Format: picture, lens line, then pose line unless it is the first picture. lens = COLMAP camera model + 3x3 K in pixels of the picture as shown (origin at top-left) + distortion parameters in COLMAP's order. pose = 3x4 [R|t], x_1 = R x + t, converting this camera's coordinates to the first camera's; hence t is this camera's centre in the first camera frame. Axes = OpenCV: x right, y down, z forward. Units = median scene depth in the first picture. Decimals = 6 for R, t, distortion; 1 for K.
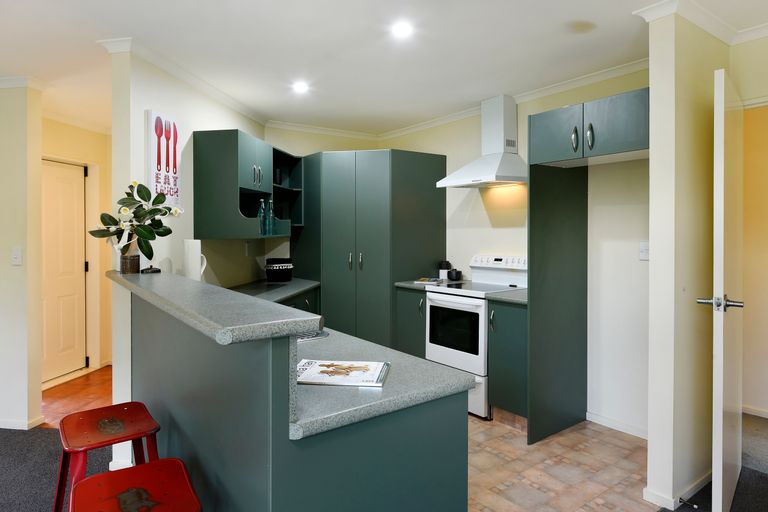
lens RADIAL K [[465.9, 0, 365.2], [0, 465.9, 234.4], [0, 0, 1]] dist [0.002430, -0.000206]
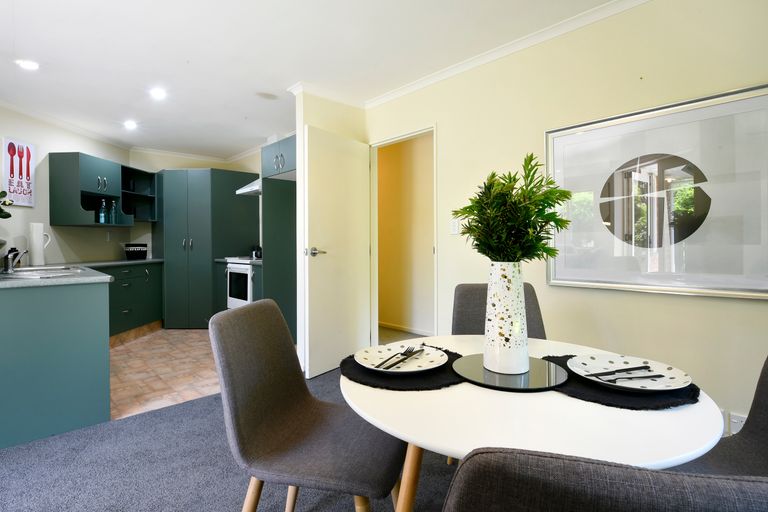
lens RADIAL K [[392.1, 0, 380.2], [0, 392.1, 248.9], [0, 0, 1]] dist [-0.017759, 0.000137]
pose [[0.992634, -0.000573, 0.121149, 0.521297], [-0.000064, 0.999986, 0.005249, 0.078084], [-0.121151, -0.005218, 0.992620, -0.349800]]
